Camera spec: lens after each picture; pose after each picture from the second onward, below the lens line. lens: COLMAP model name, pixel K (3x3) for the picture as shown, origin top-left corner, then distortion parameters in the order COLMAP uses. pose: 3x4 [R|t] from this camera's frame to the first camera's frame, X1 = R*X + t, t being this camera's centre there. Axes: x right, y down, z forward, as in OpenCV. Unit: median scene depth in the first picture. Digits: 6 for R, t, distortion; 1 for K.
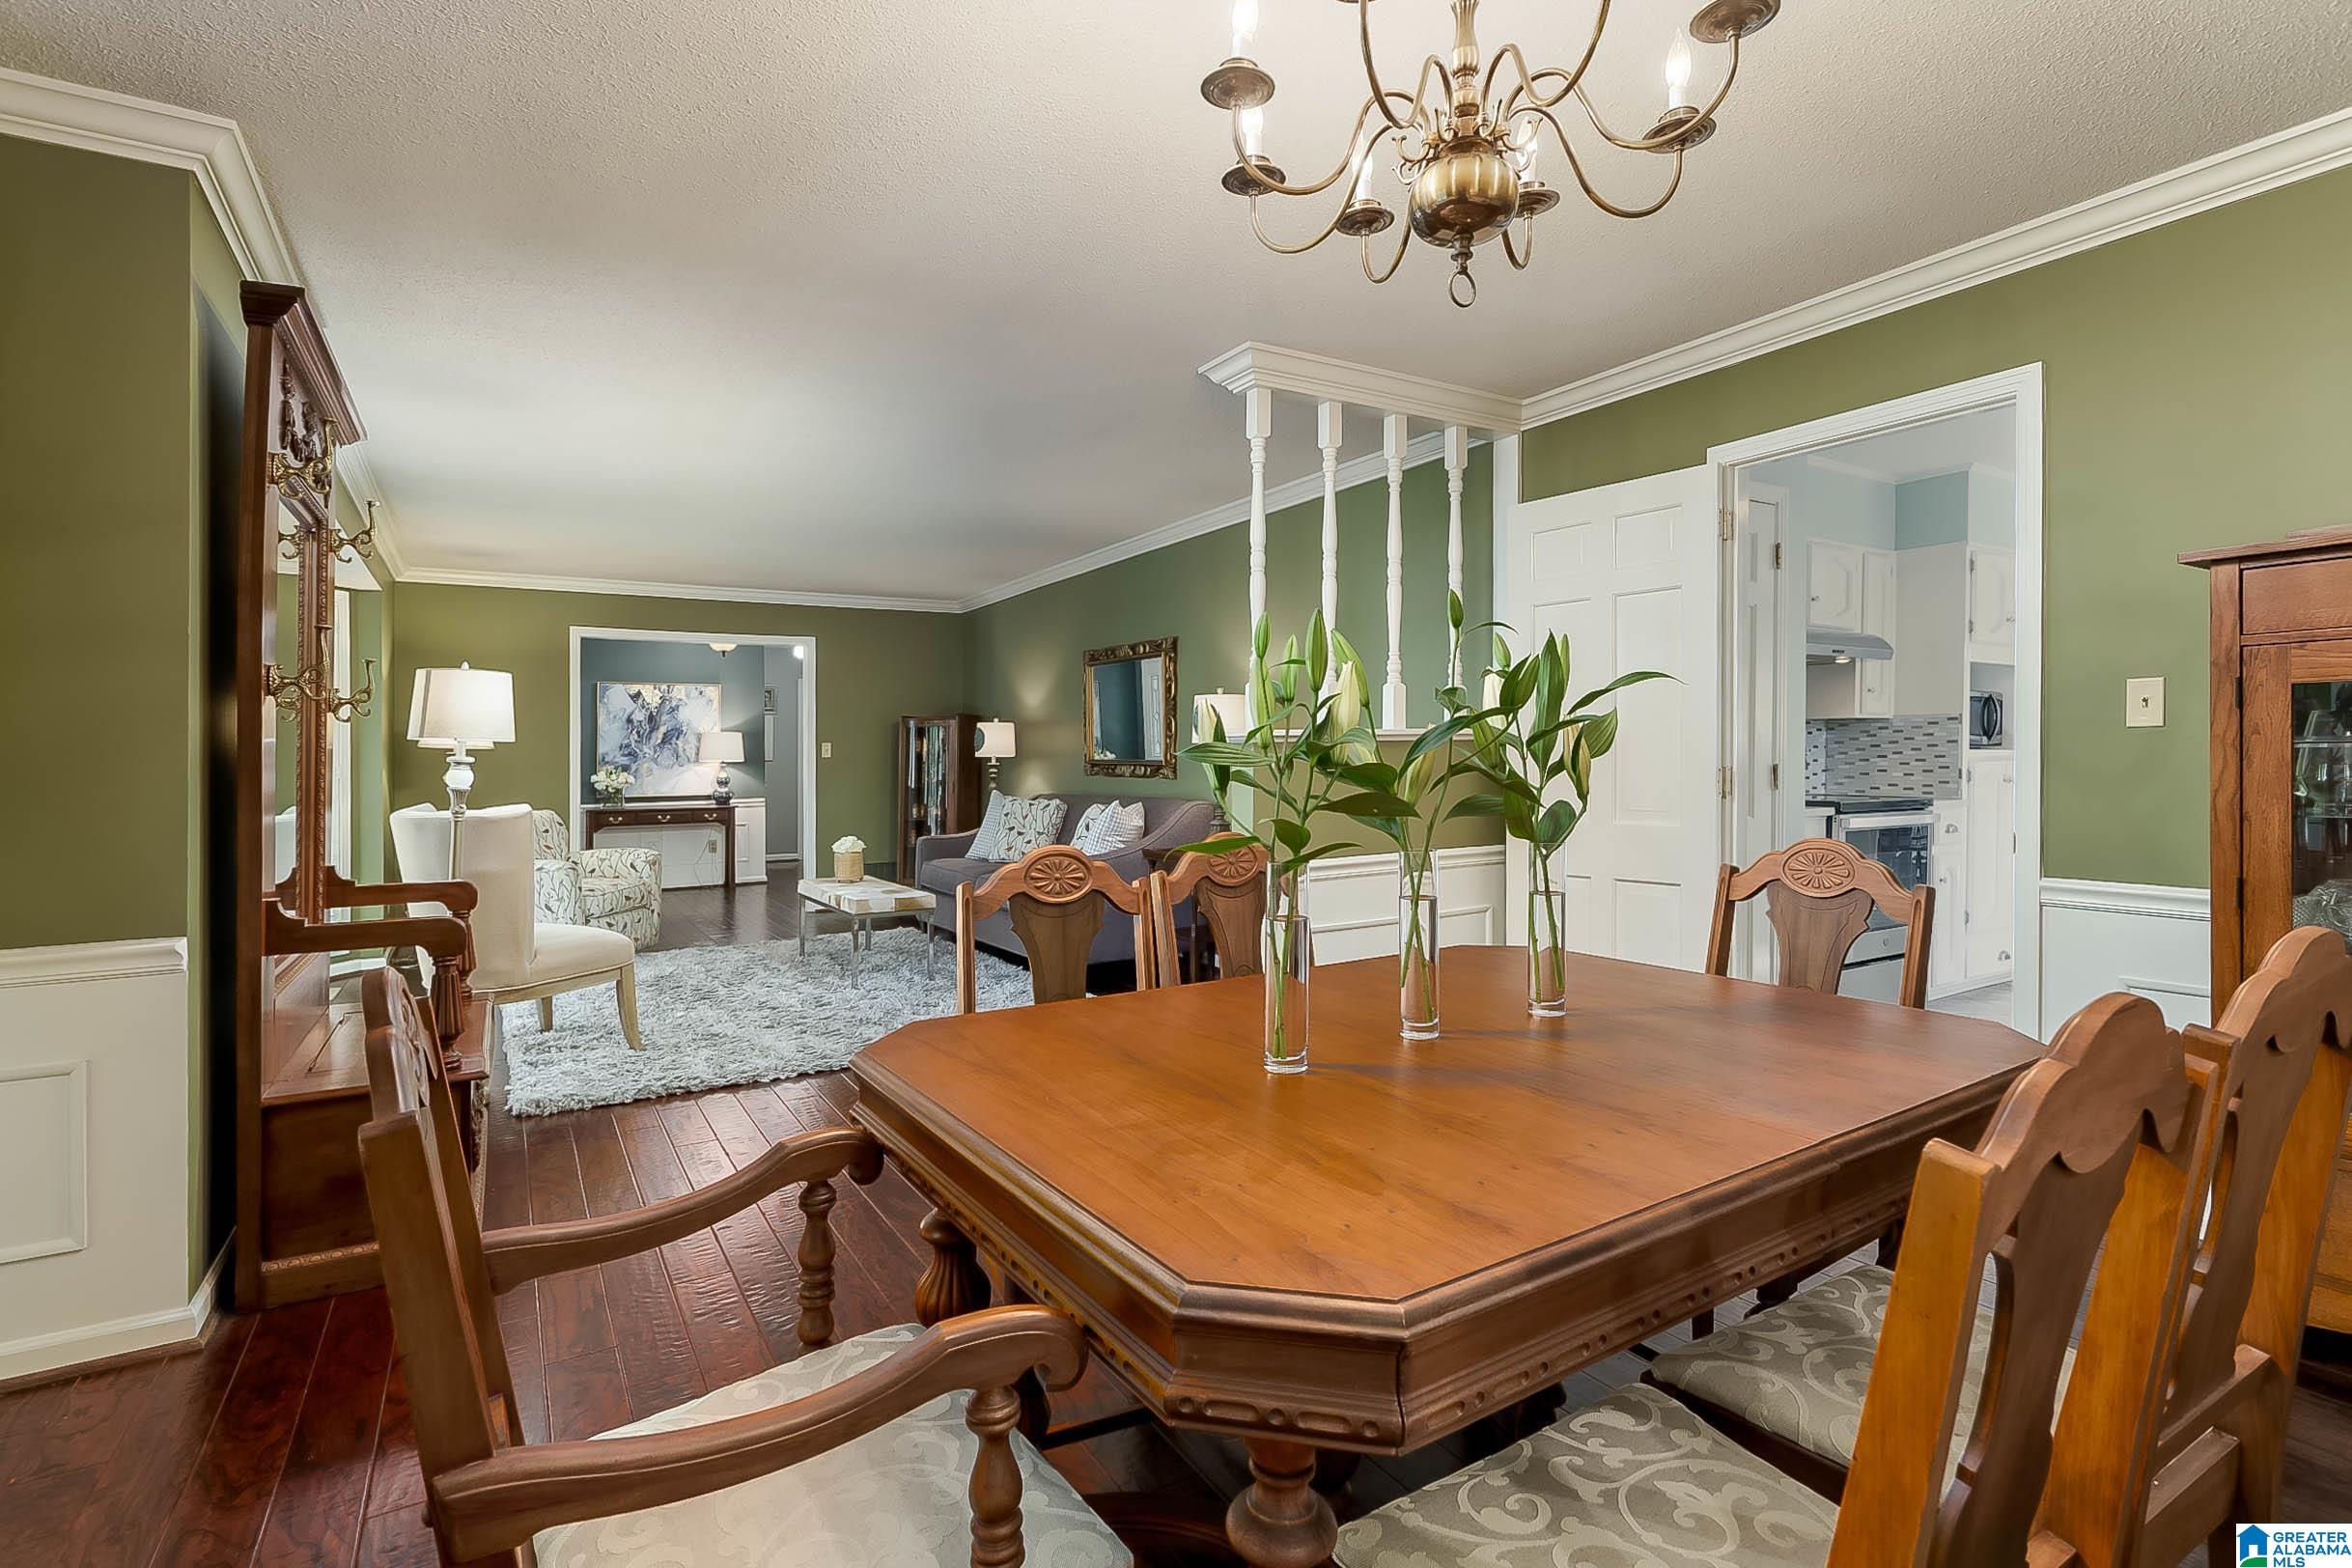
lens RADIAL K [[1119.7, 0, 1174.7], [0, 1119.7, 761.7], [0, 0, 1]] dist [-0.002021, -0.000465]
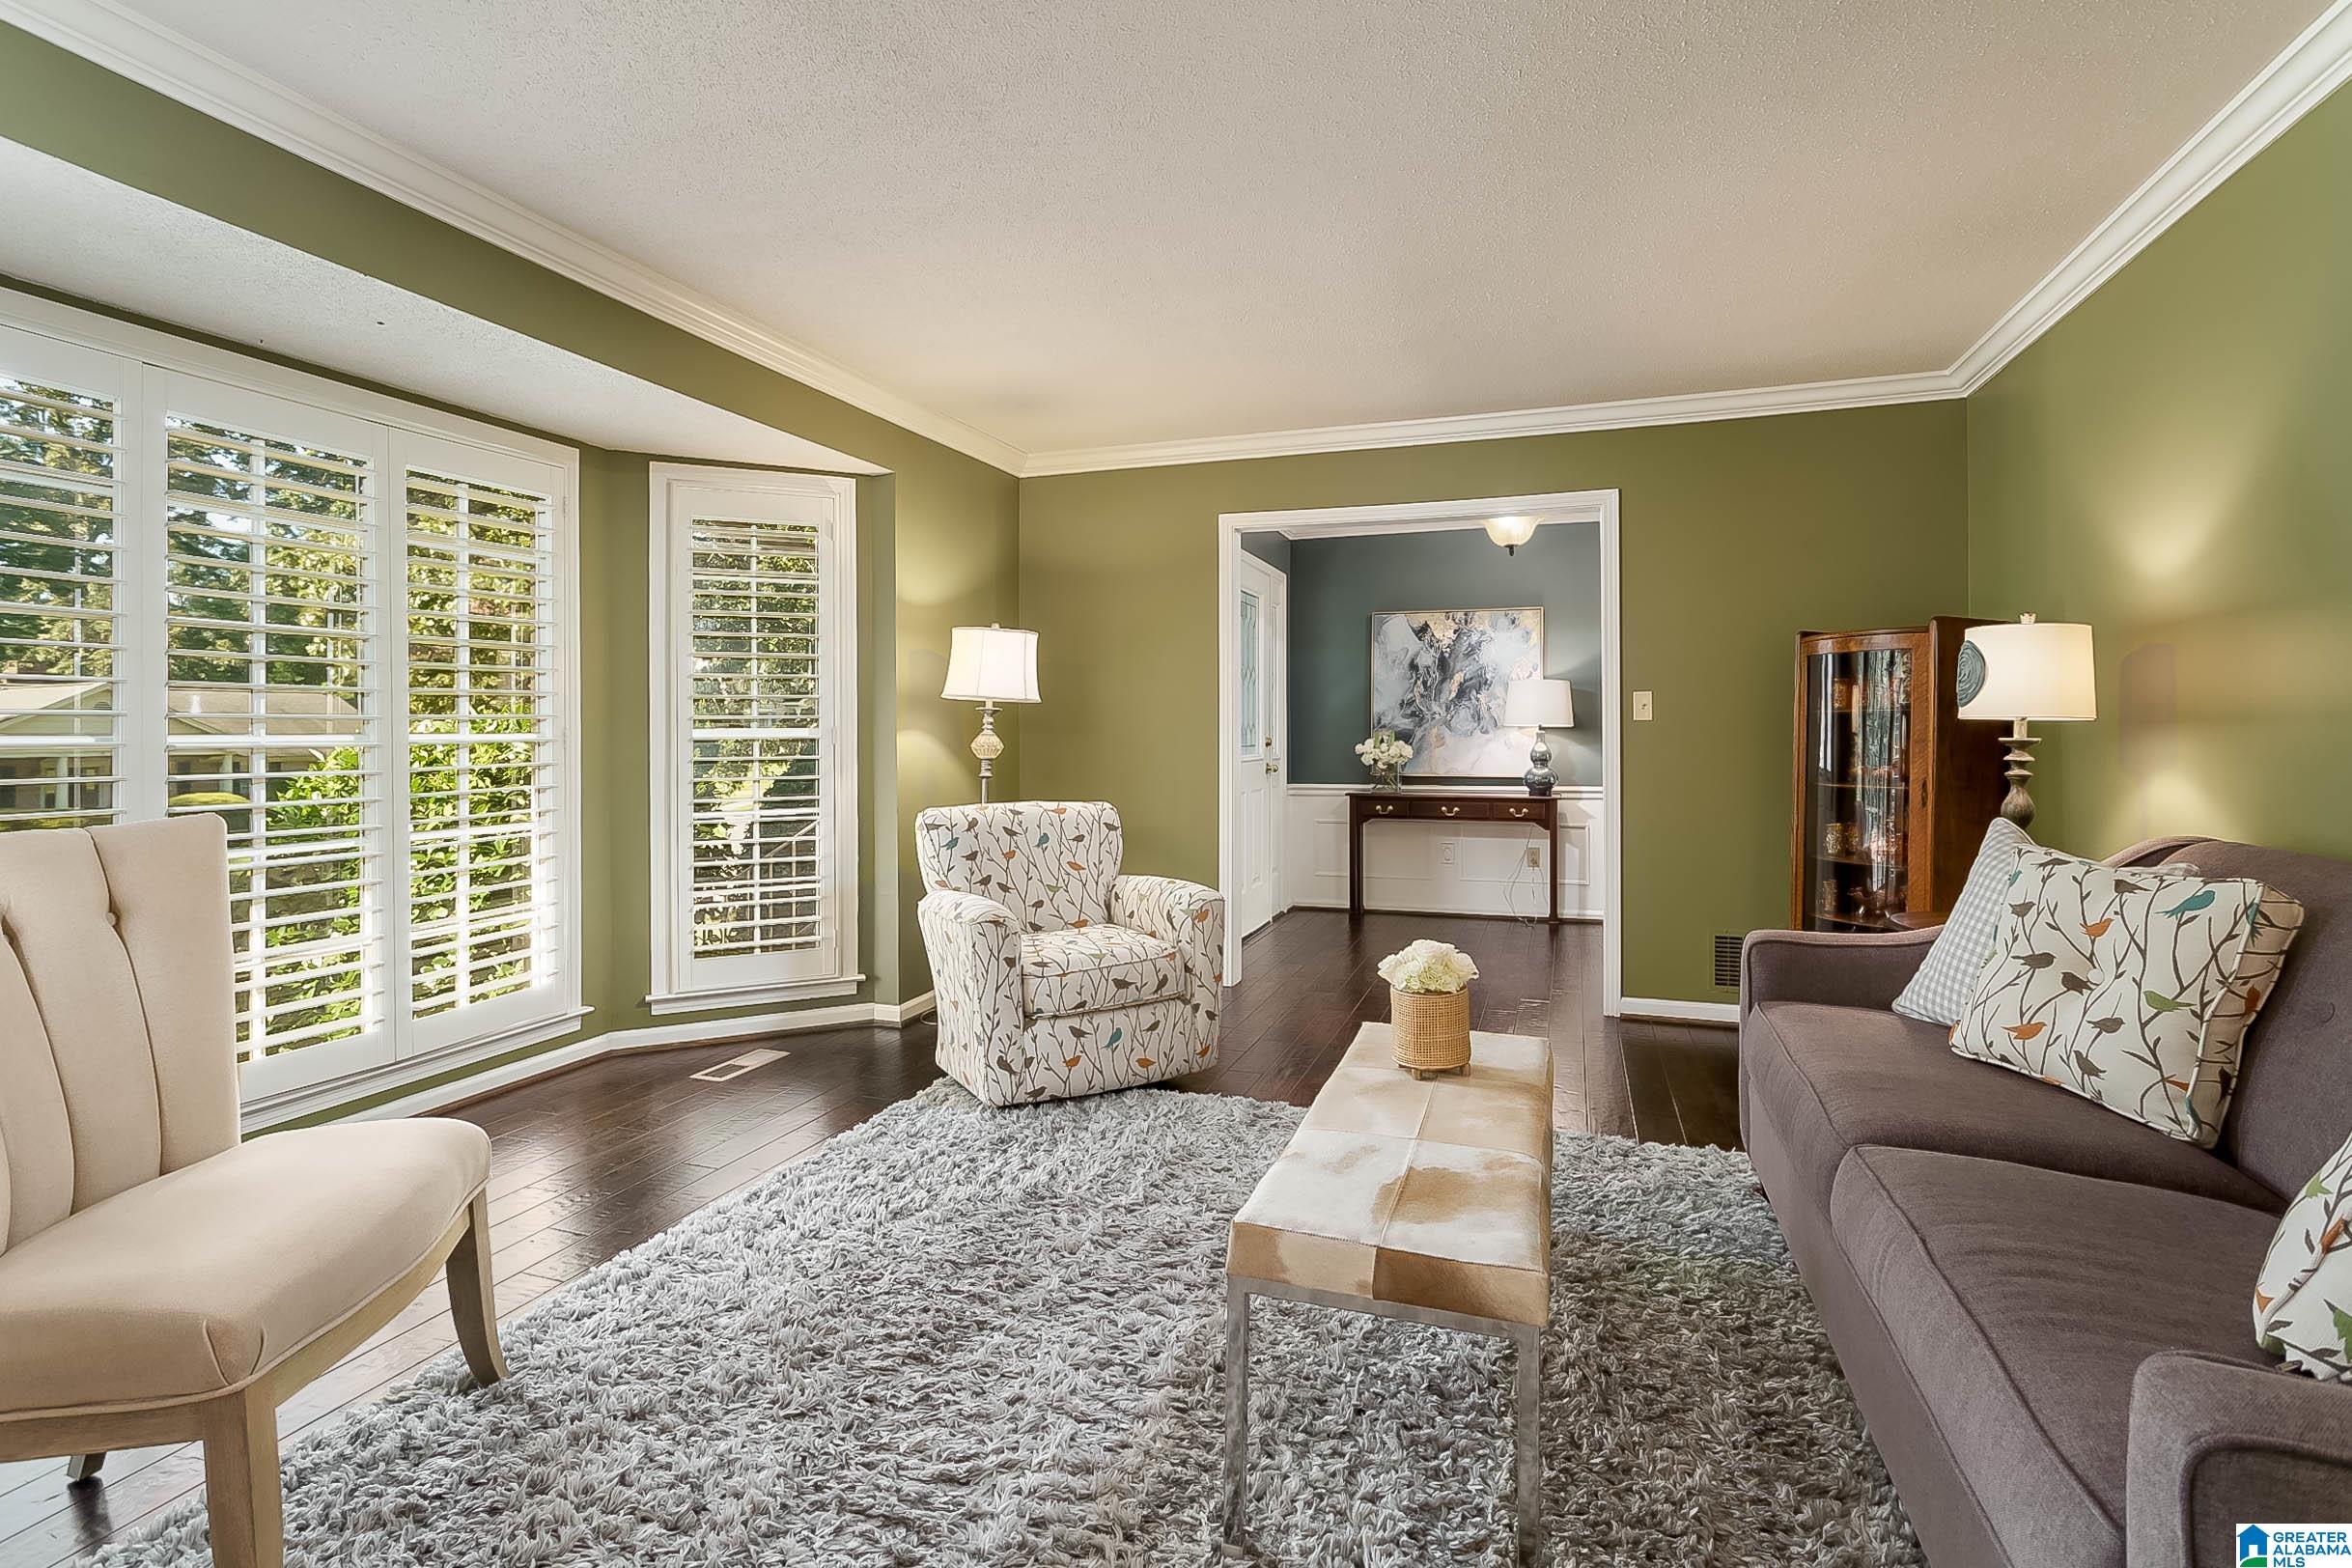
lens RADIAL K [[1112.2, 0, 1180.5], [0, 1112.2, 716.8], [0, 0, 1]] dist [0.000002, 0.000008]
pose [[0.631079, 0.002322, -0.775715, -0.043867], [-0.009338, 0.999946, -0.004603, -0.000915], [0.775663, 0.010148, 0.631066, 0.458865]]
